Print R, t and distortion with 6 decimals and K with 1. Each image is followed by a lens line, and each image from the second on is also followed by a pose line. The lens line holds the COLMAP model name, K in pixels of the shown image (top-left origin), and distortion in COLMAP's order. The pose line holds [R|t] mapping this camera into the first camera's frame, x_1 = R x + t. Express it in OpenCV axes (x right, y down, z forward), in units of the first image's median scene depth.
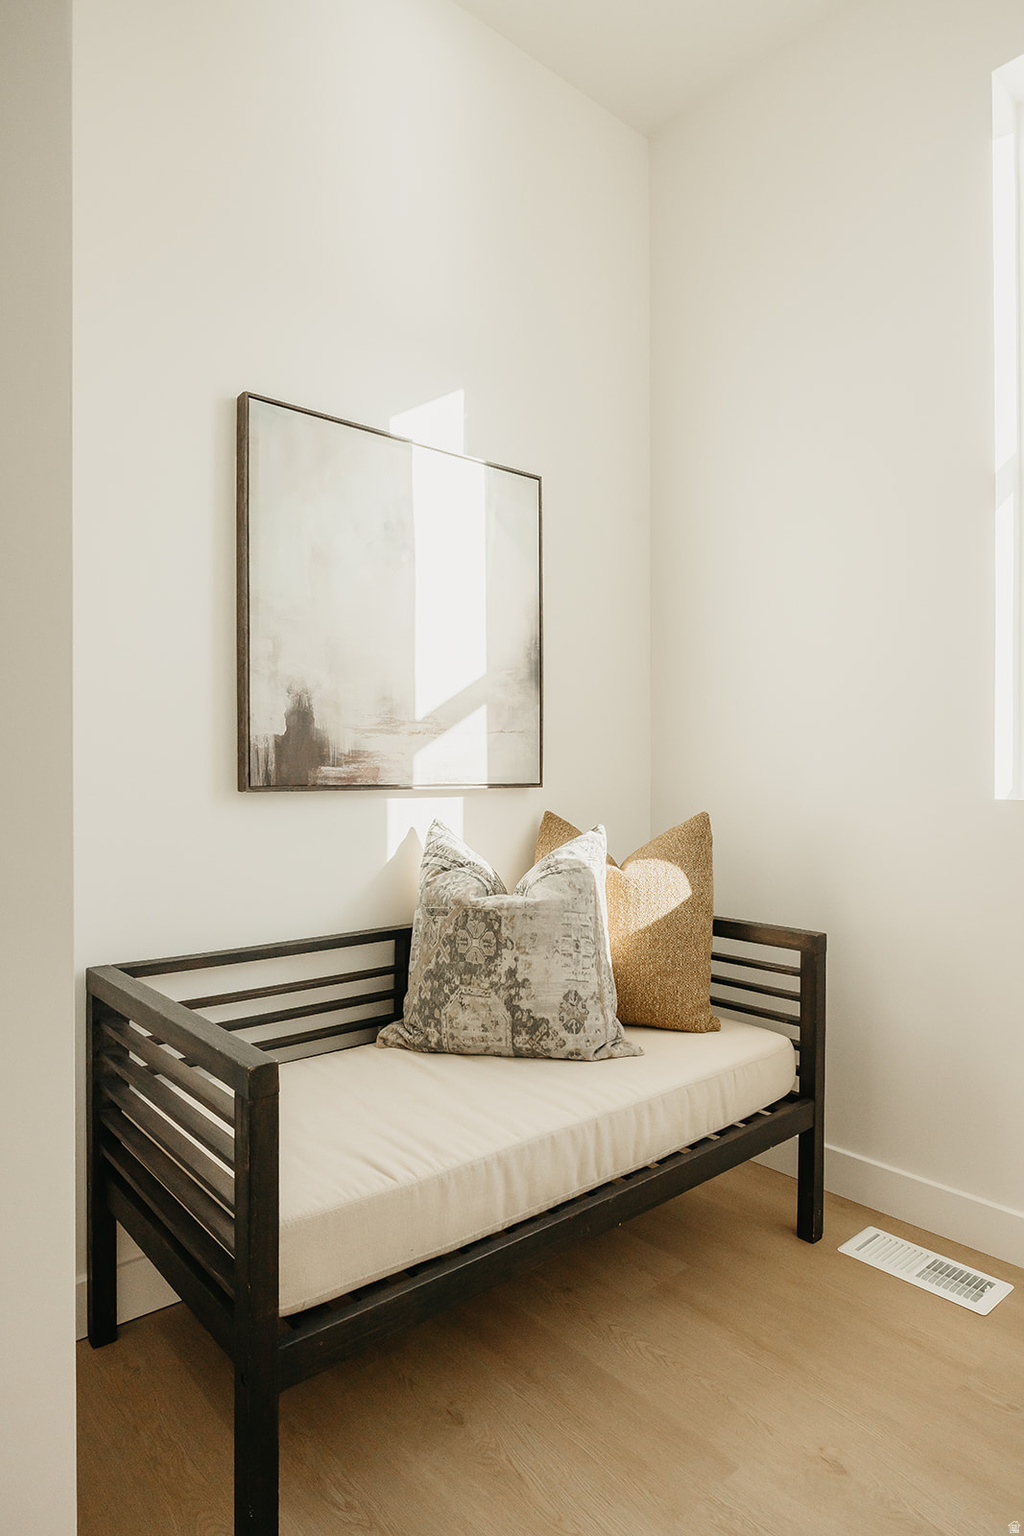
lens RADIAL K [[880.1, 0, 510.2], [0, 880.1, 776.3], [0, 0, 1]] dist [-0.019528, 0.003251]
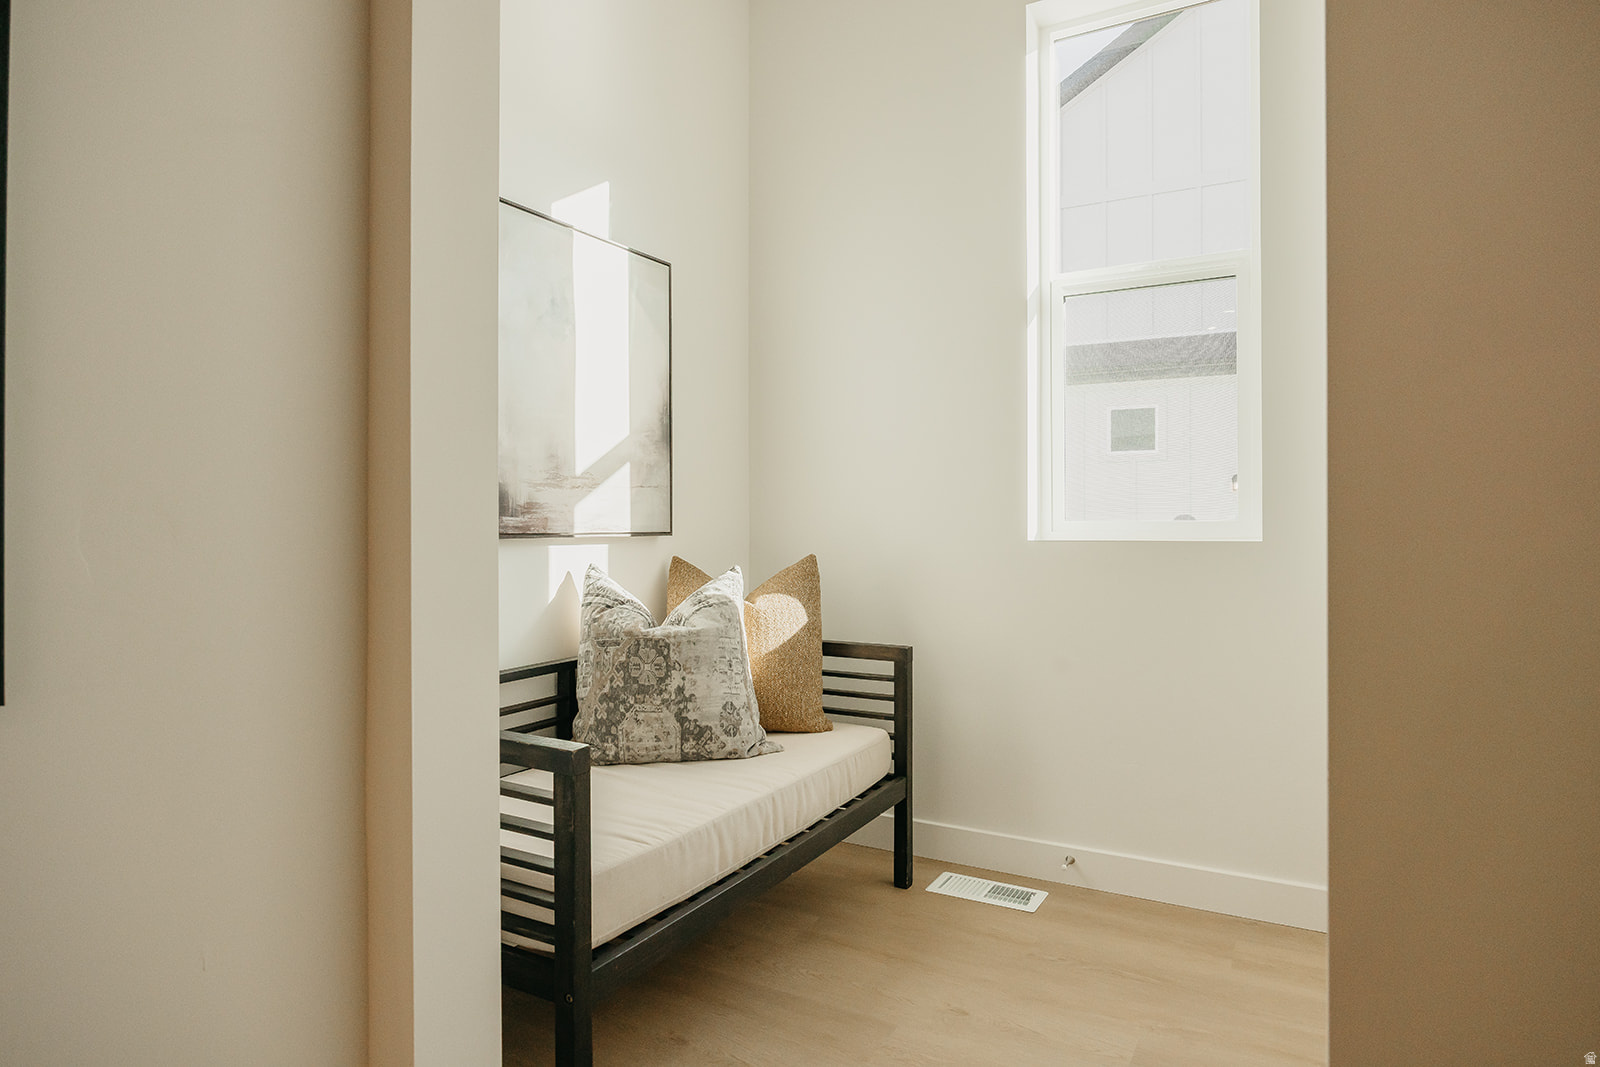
lens RADIAL K [[916.8, 0, 801.6], [0, 916.8, 525.4], [0, 0, 1]] dist [-0.019528, 0.003251]
pose [[0.941343, -0.003165, 0.337438, -0.245465], [0.004832, 0.999980, -0.004099, 0.006374], [-0.337418, 0.005489, 0.941339, -0.208876]]
